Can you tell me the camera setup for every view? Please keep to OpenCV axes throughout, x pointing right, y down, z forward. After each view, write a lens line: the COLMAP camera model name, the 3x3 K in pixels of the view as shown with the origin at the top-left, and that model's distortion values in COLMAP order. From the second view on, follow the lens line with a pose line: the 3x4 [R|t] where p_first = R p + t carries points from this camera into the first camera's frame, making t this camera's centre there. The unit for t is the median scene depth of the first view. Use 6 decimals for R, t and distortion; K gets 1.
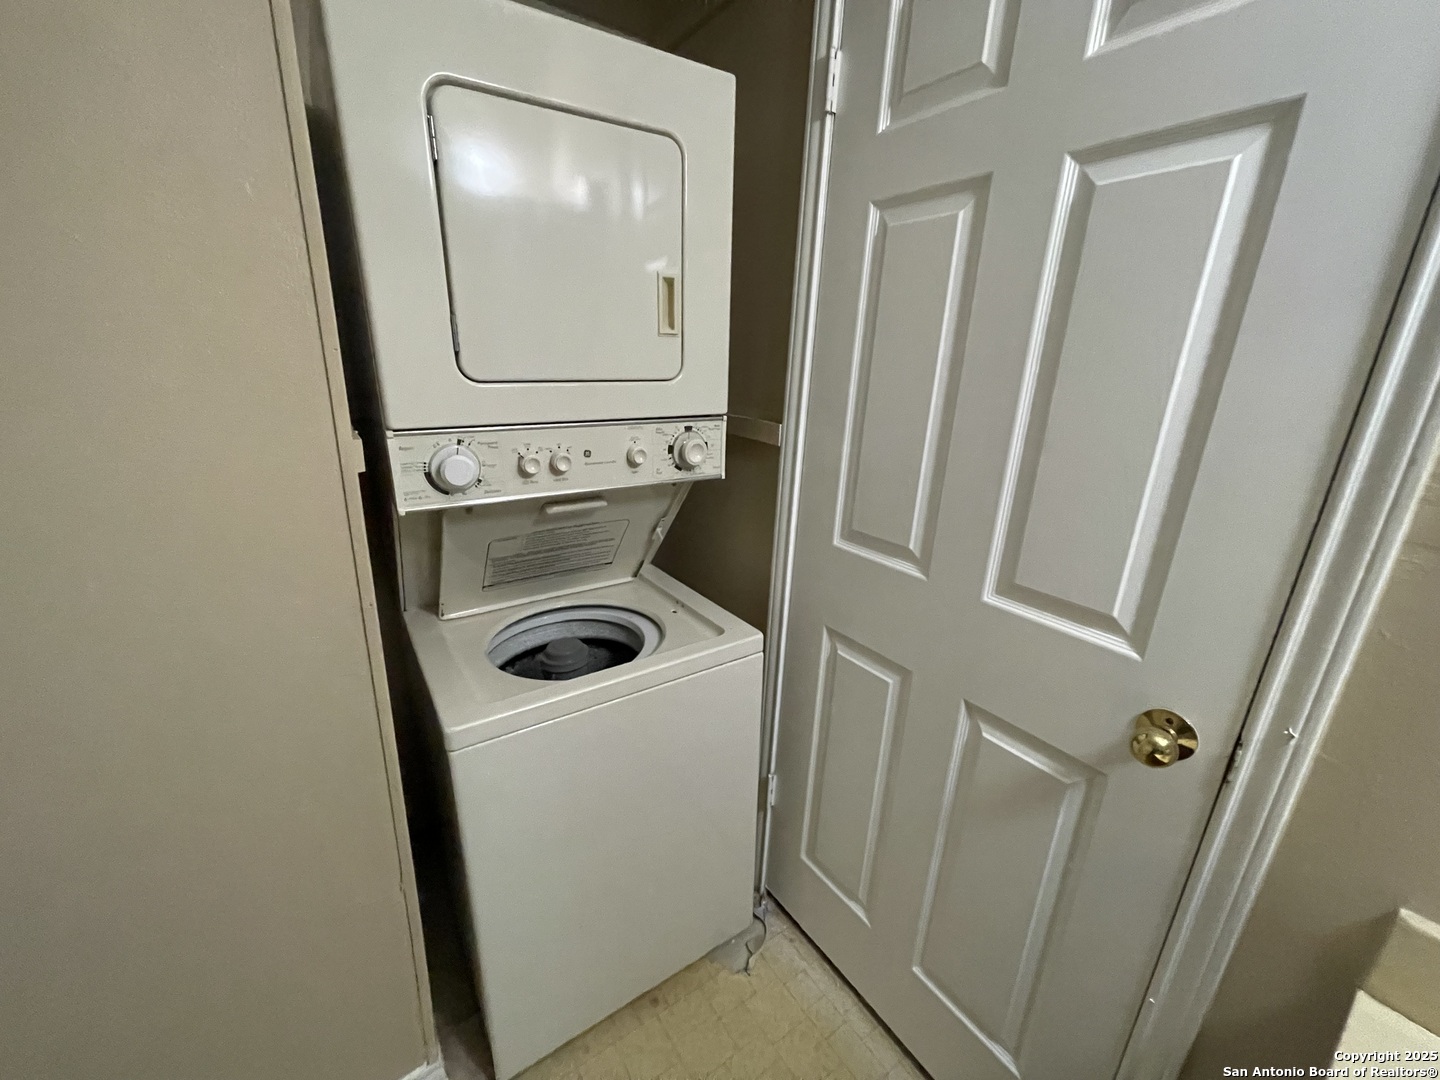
lens RADIAL K [[580.4, 0, 717.6], [0, 580.4, 538.9], [0, 0, 1]] dist [-0.005026, 0.001862]
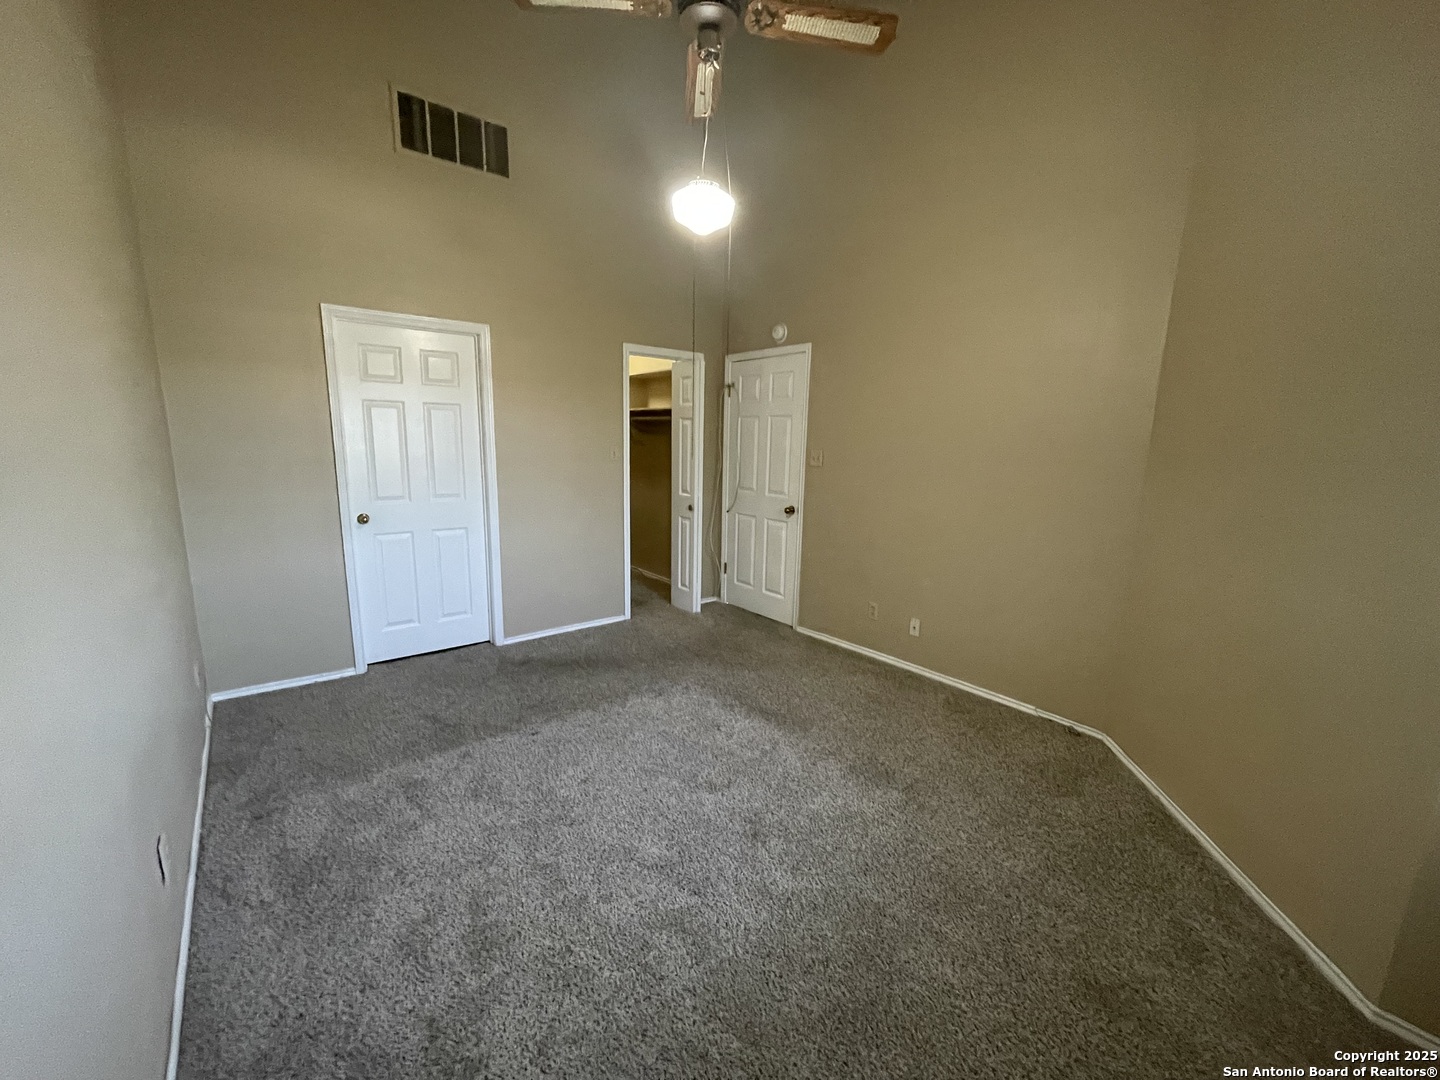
lens RADIAL K [[580.4, 0, 718.5], [0, 580.4, 543.4], [0, 0, 1]] dist [-0.005026, 0.001862]
pose [[0.996490, -0.016238, 0.082122, -0.306380], [0.027366, 0.990296, -0.136251, 0.329480], [-0.079113, 0.138020, 0.987265, -3.648983]]
